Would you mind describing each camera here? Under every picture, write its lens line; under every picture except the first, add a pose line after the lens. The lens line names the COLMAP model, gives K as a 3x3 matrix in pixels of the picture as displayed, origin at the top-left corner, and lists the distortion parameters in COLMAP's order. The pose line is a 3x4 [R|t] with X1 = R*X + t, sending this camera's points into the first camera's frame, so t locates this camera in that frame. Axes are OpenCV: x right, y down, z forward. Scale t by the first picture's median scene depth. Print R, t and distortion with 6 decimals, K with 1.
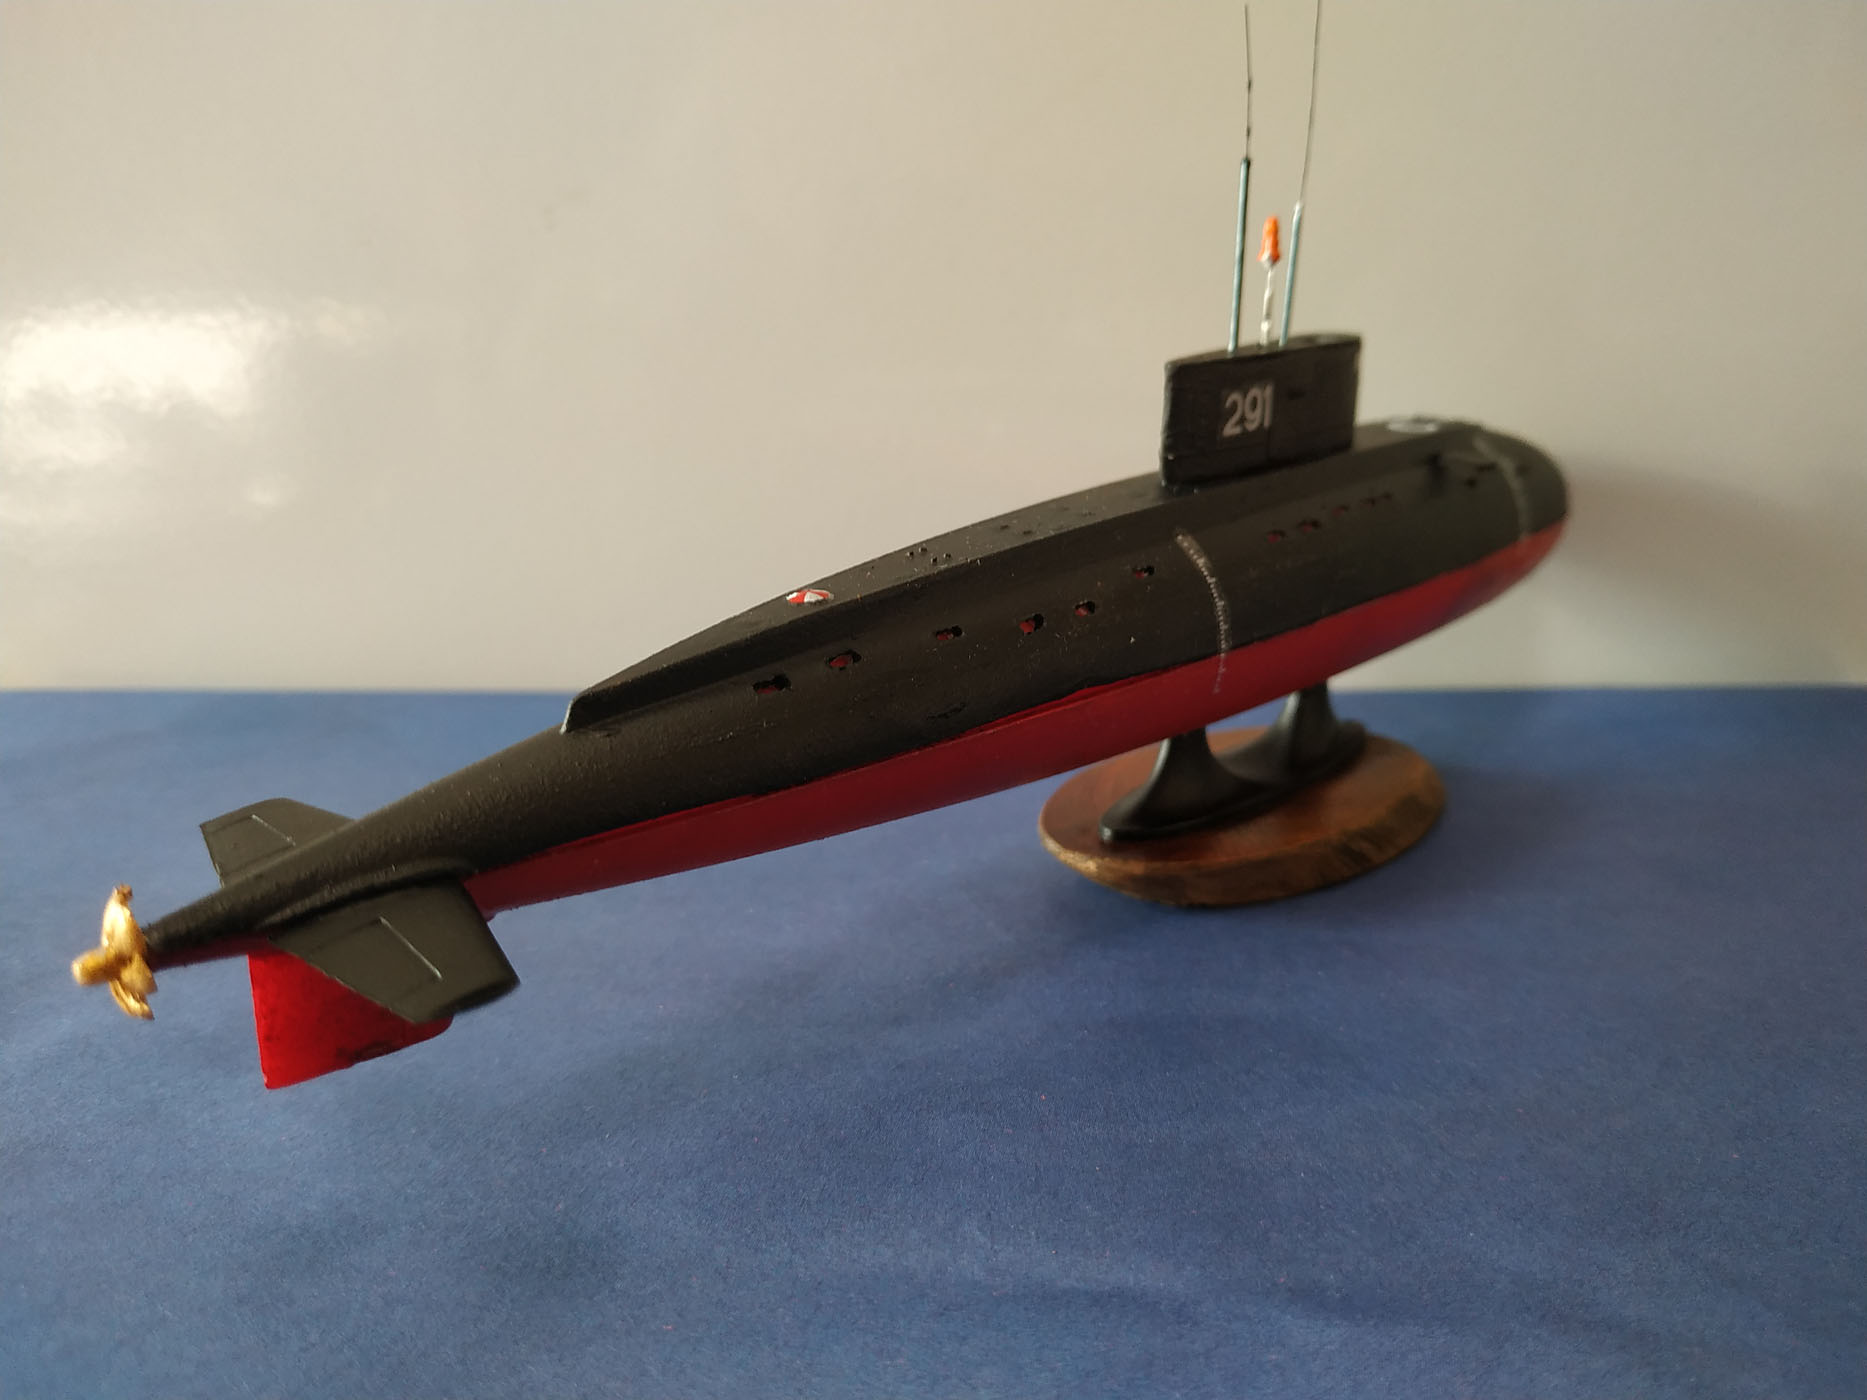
lens RADIAL K [[1357.1, 0, 937.2], [0, 1357.1, 688.5], [0, 0, 1]] dist [-0.043617, 0.003406]
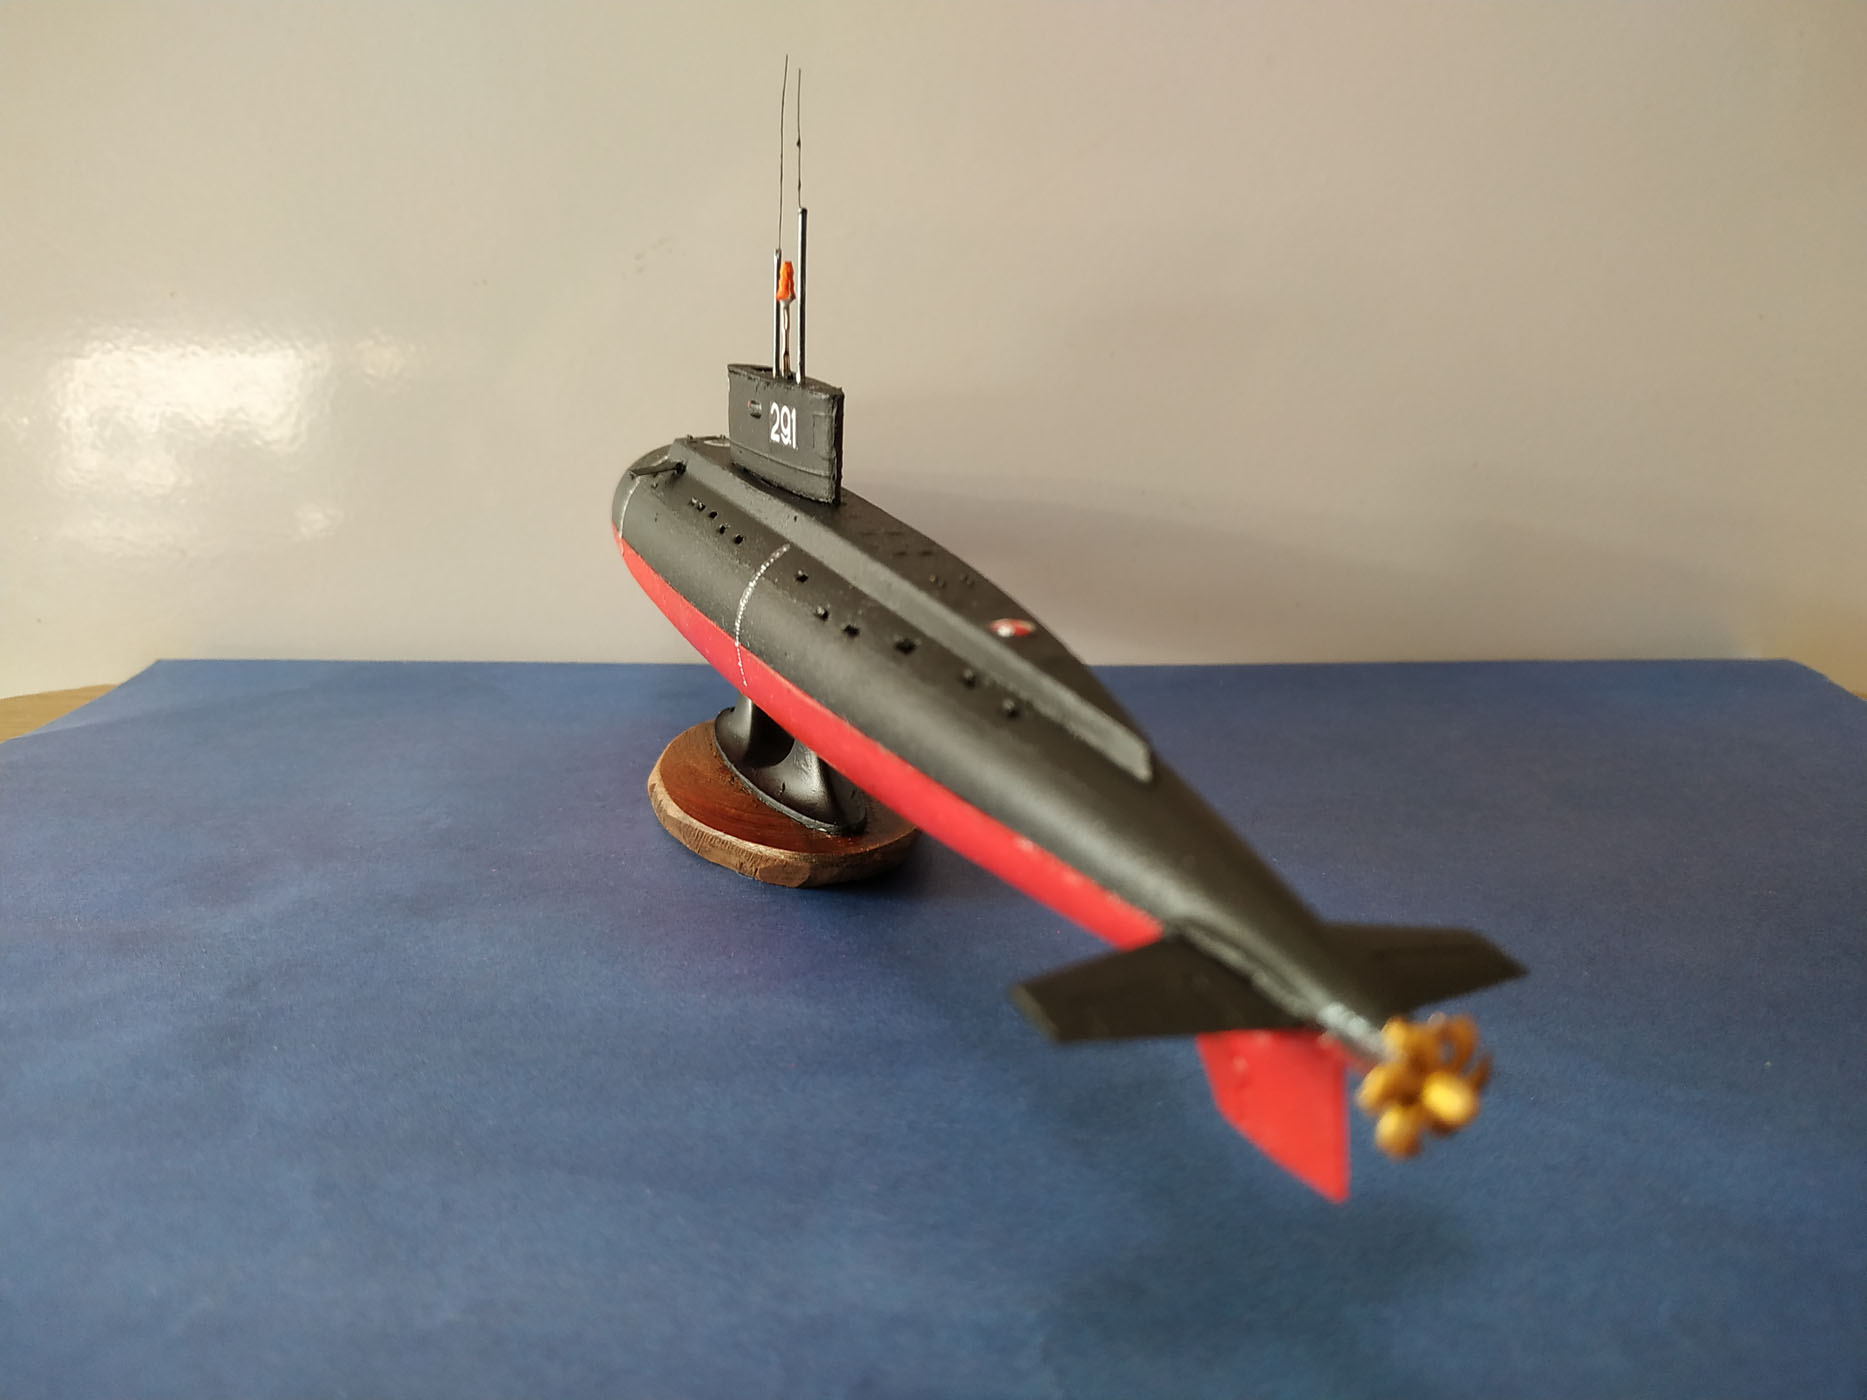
lens RADIAL K [[1336.7, 0, 933.5], [0, 1336.7, 700.0], [0, 0, 1]] dist [-0.031889, 0.001164]
pose [[0.999999, 0.000589, -0.000880, -0.047062], [-0.000601, 0.999897, -0.014343, 0.104675], [0.000872, 0.014343, 0.999897, -0.333051]]
